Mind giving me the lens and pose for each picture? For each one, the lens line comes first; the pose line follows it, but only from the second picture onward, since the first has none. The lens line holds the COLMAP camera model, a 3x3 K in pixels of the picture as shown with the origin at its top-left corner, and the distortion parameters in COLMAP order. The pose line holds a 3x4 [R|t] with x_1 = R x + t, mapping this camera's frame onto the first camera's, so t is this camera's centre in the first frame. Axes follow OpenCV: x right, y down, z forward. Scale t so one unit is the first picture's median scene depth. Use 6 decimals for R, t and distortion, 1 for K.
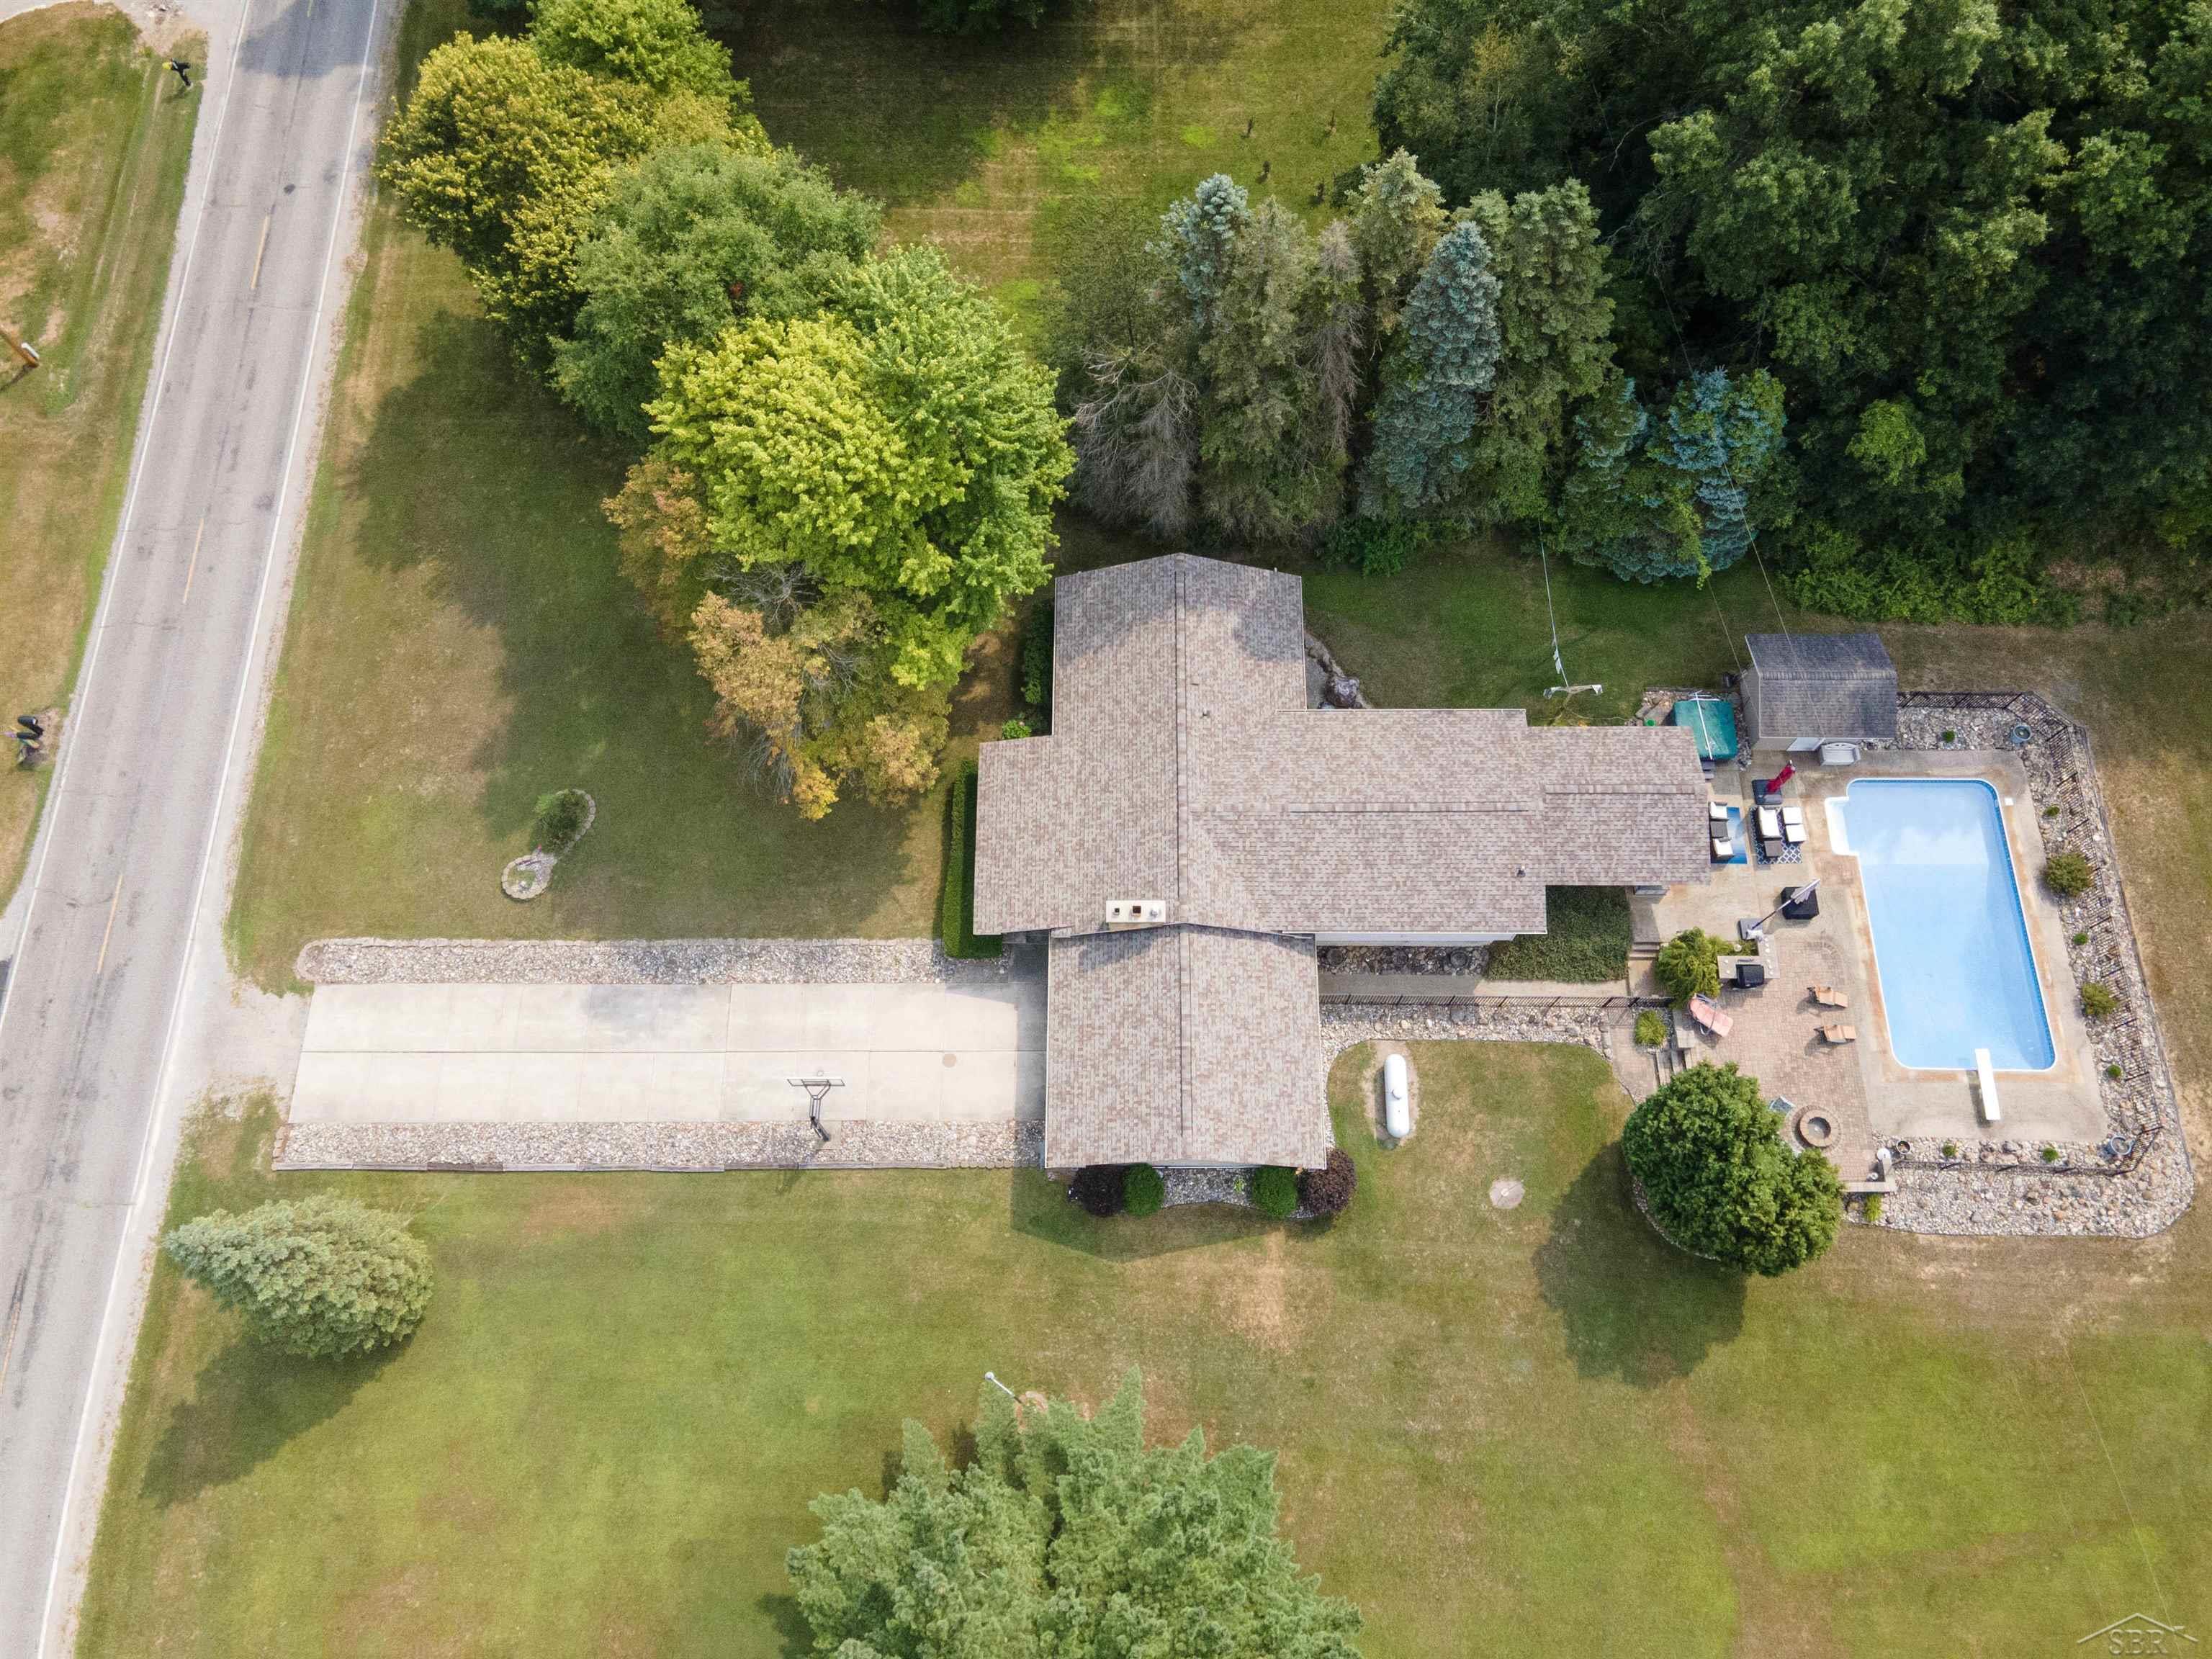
lens RADIAL K [[1631.6, 0, 1106.0], [0, 1631.6, 829.5], [0, 0, 1]] dist [0.043299, 0.008241]
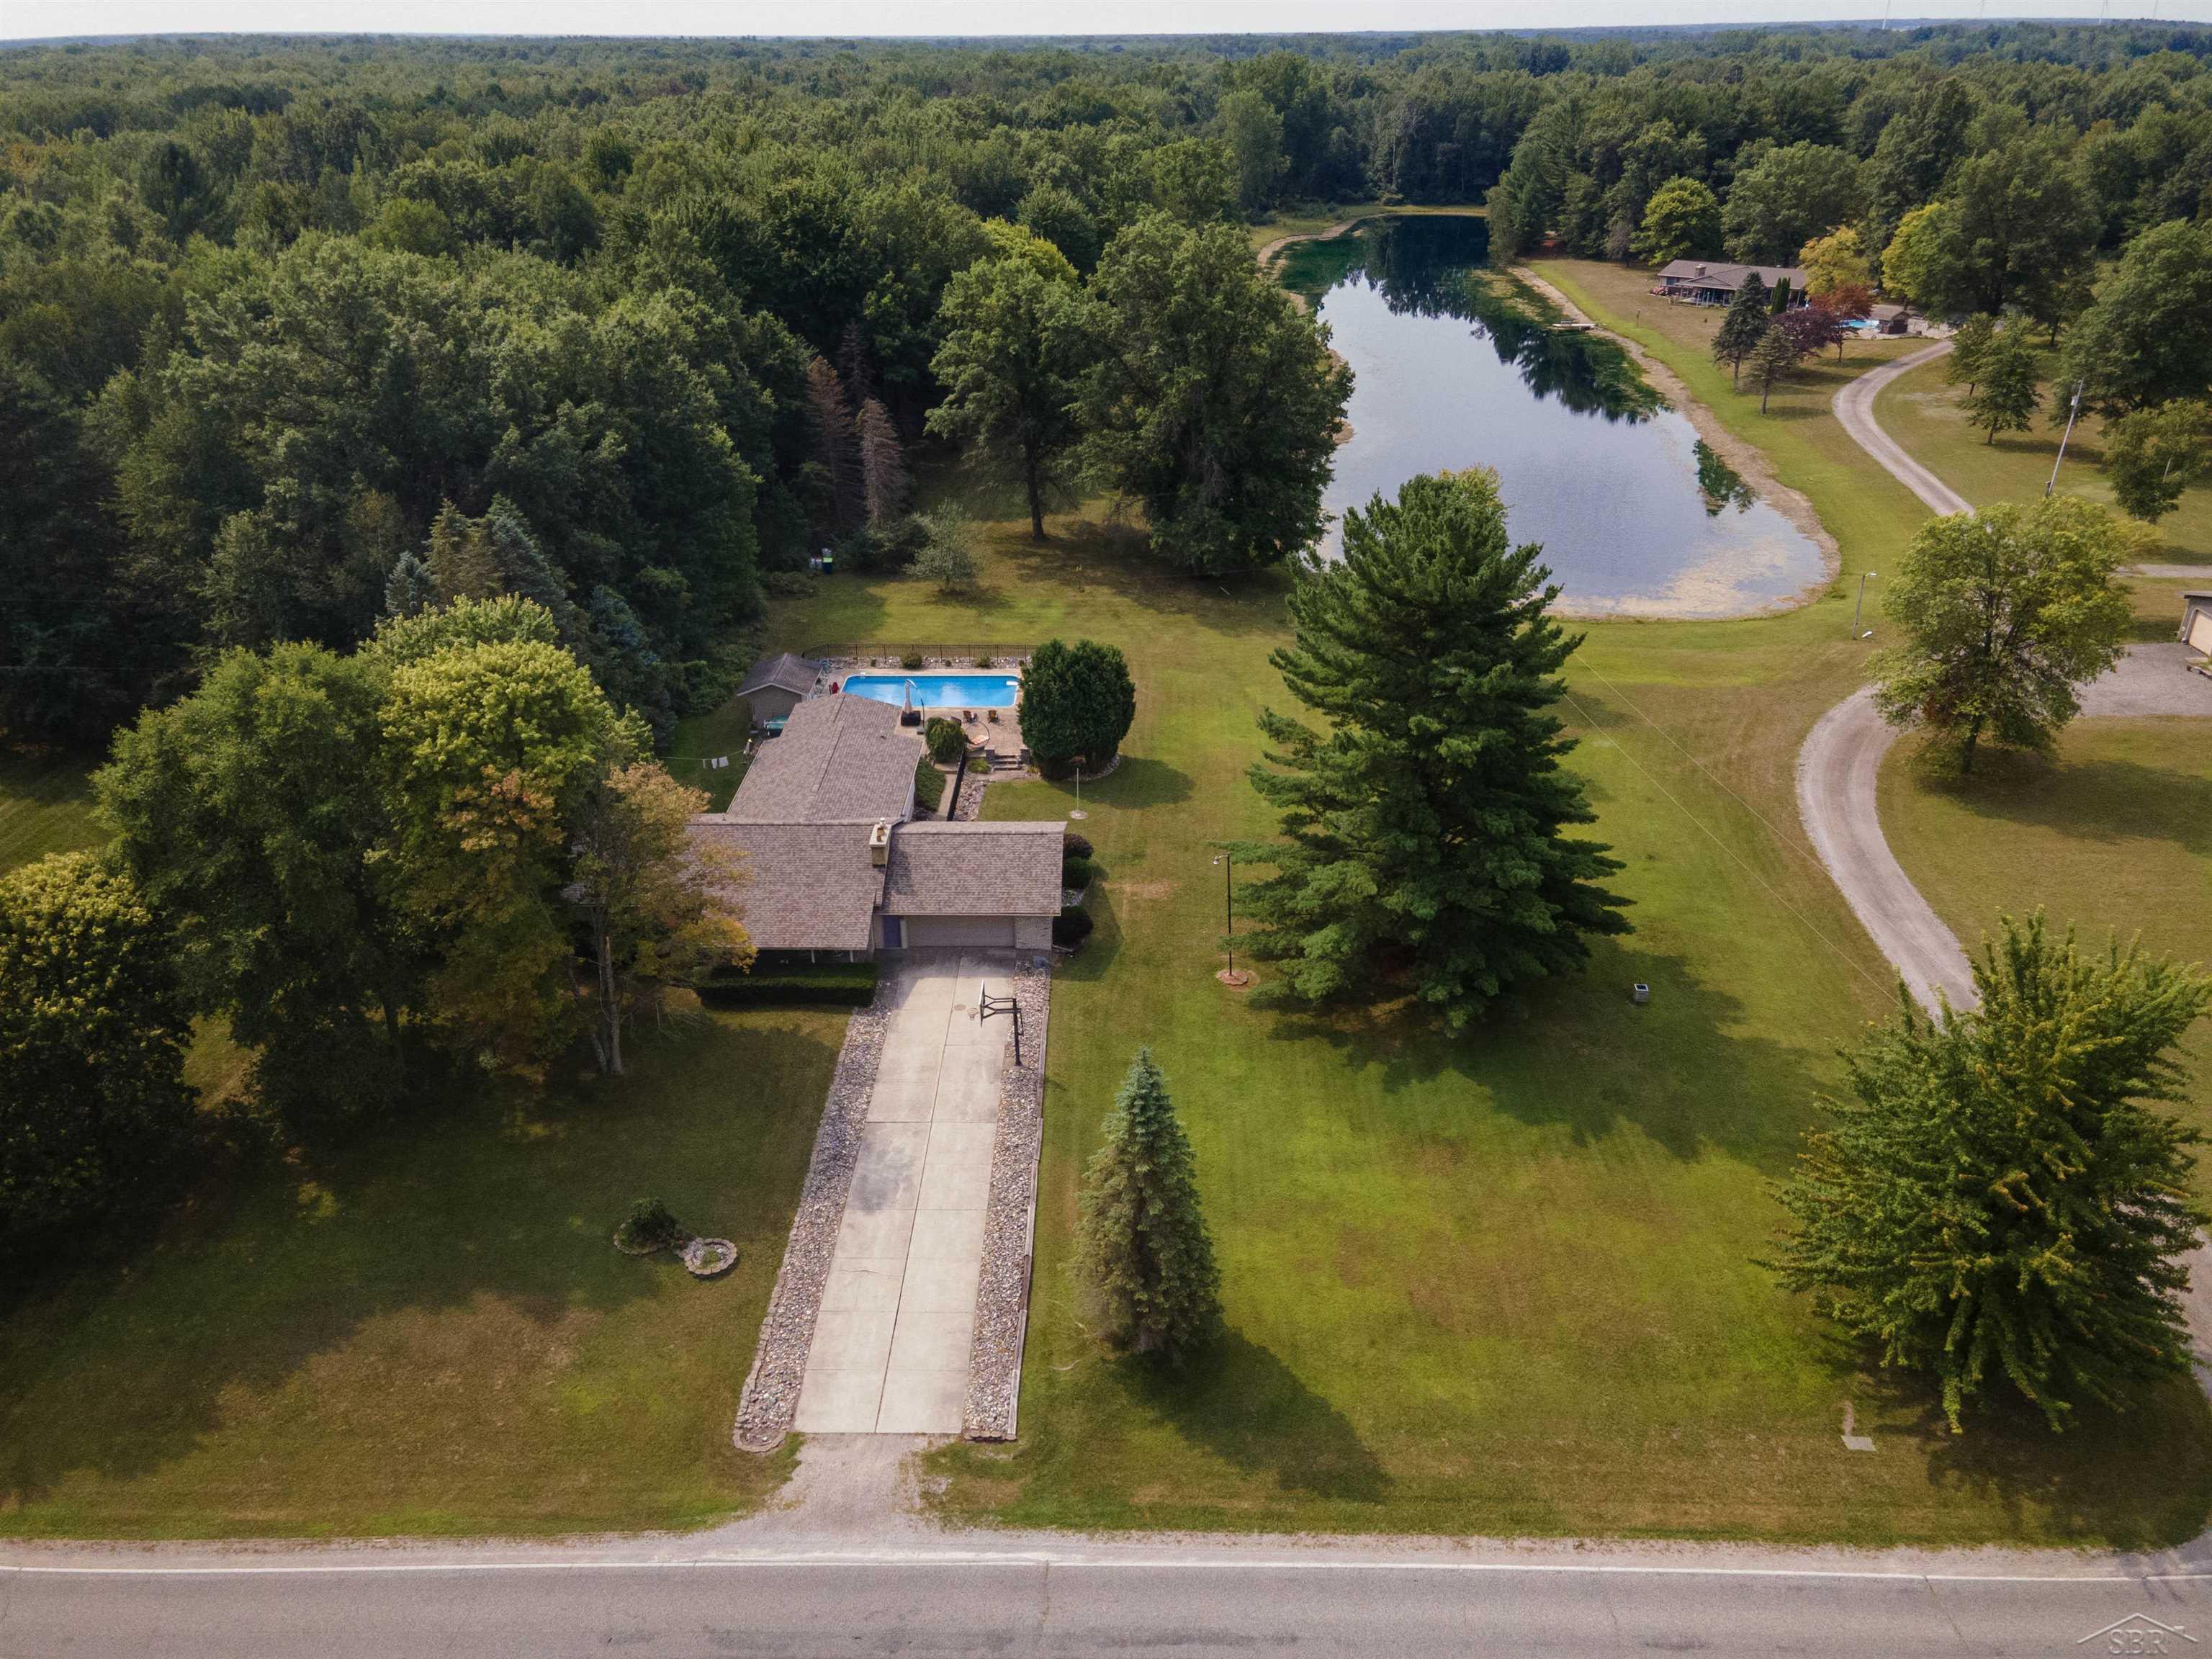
lens RADIAL K [[1631.6, 0, 1106.0], [0, 1631.6, 829.5], [0, 0, 1]] dist [0.043299, 0.008241]
pose [[0.002810, -0.419411, 0.907792, -1.103681], [0.932537, 0.328872, 0.149056, 0.020447], [-0.361063, 0.846131, 0.392040, 0.378599]]
